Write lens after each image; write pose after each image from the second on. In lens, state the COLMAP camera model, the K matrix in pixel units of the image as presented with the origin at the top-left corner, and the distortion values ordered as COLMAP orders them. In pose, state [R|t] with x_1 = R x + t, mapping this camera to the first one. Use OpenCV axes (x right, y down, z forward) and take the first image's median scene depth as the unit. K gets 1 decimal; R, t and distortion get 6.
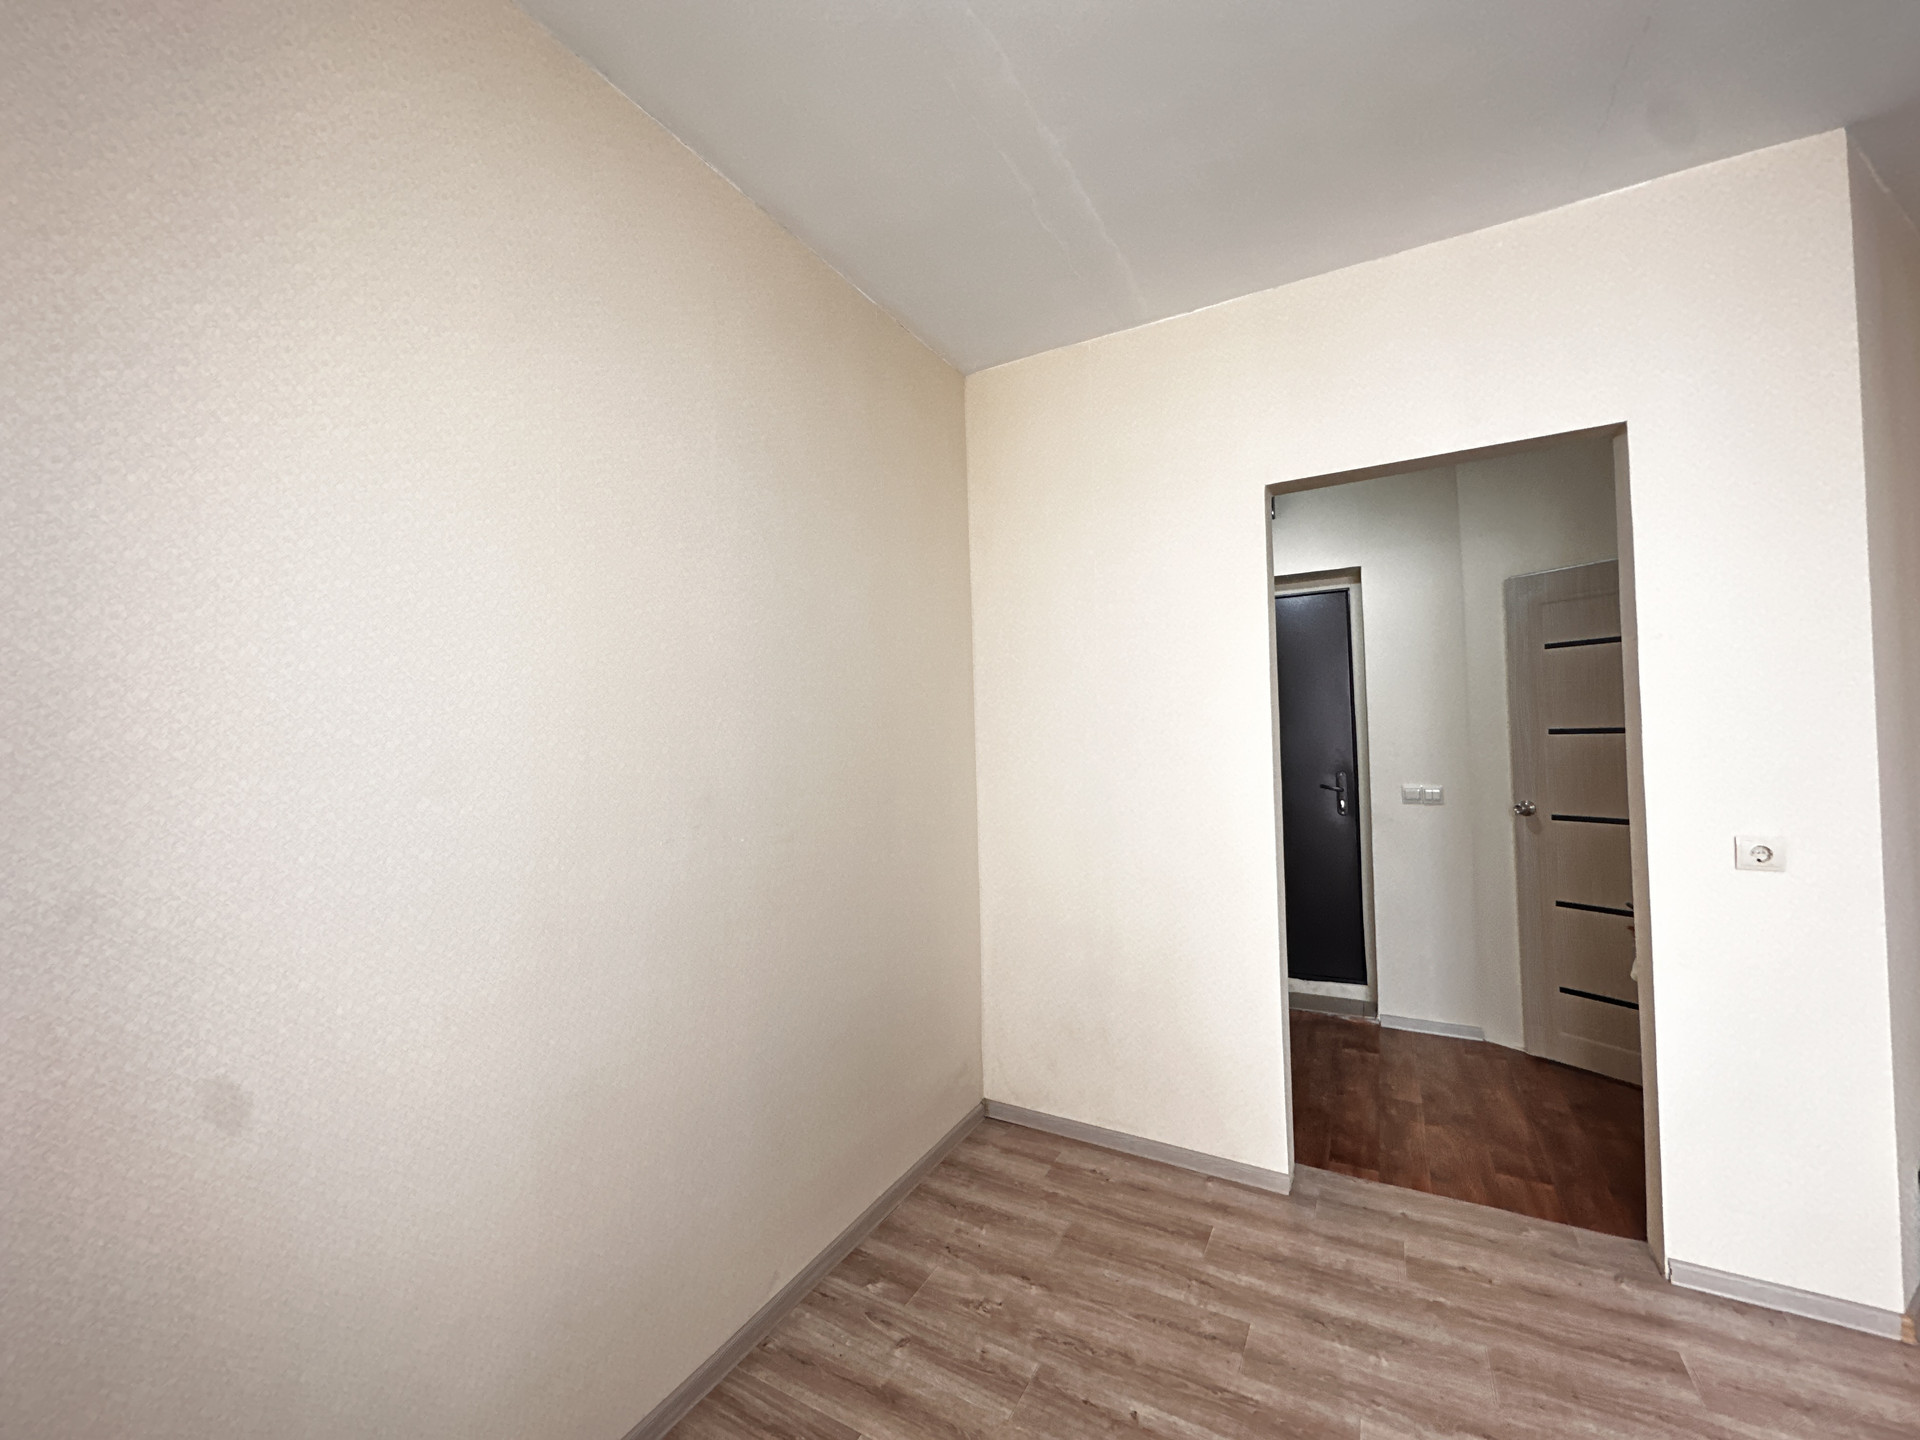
lens RADIAL K [[778.6, 0, 956.3], [0, 778.6, 702.2], [0, 0, 1]] dist [-0.000503, -0.001211]
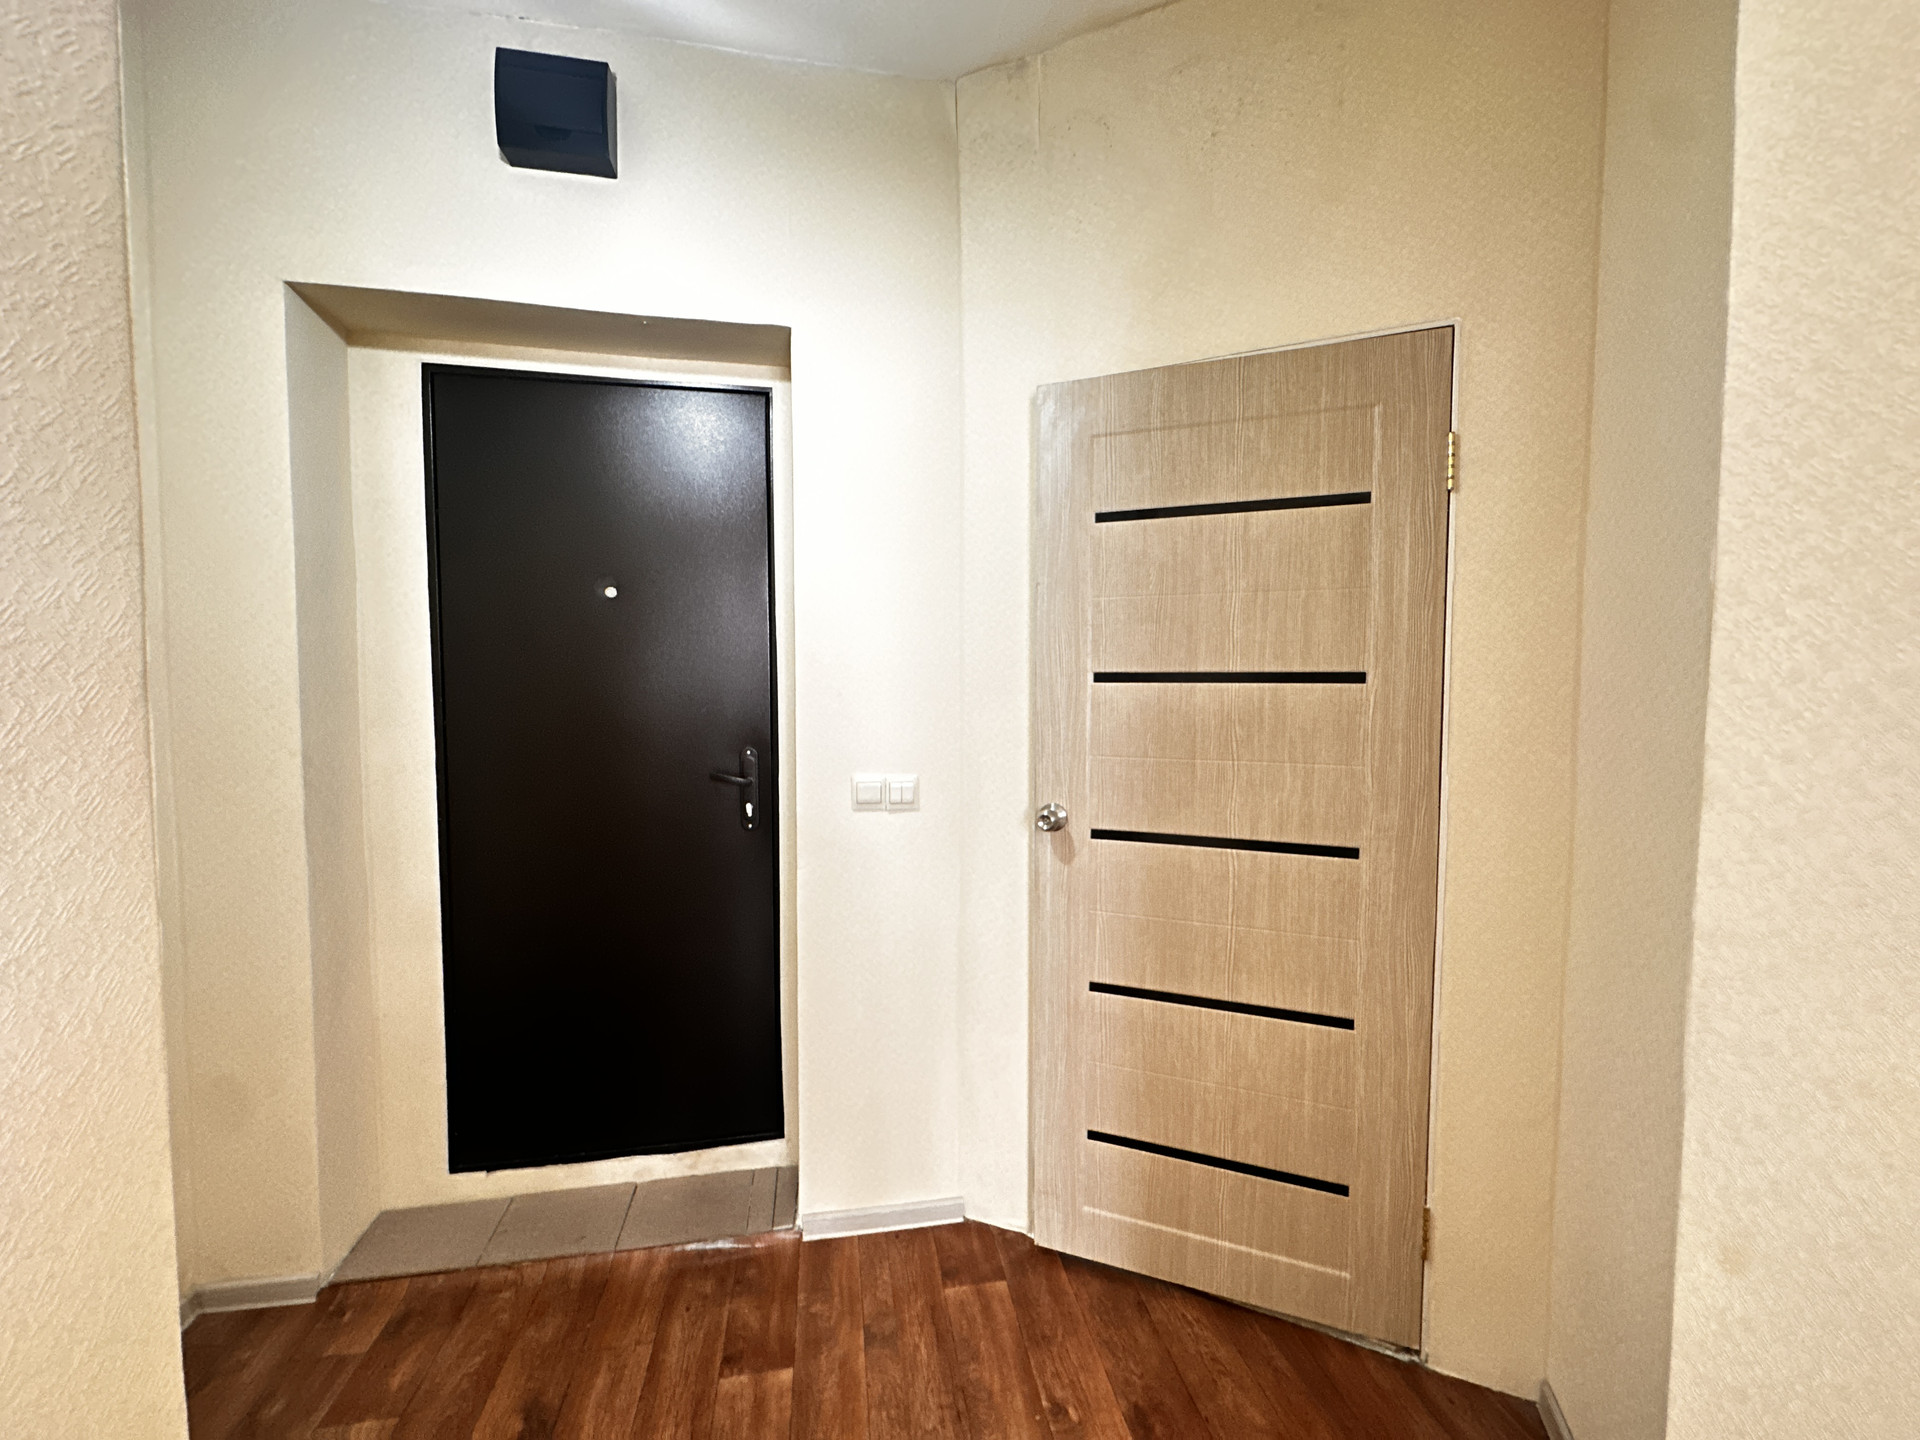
lens RADIAL K [[778.6, 0, 963.3], [0, 778.6, 711.2], [0, 0, 1]] dist [-0.000503, -0.001211]
pose [[0.775356, -0.014150, 0.631365, 0.310203], [-0.045696, 0.995871, 0.078437, 0.020381], [-0.629868, -0.089667, 0.771509, 0.569641]]
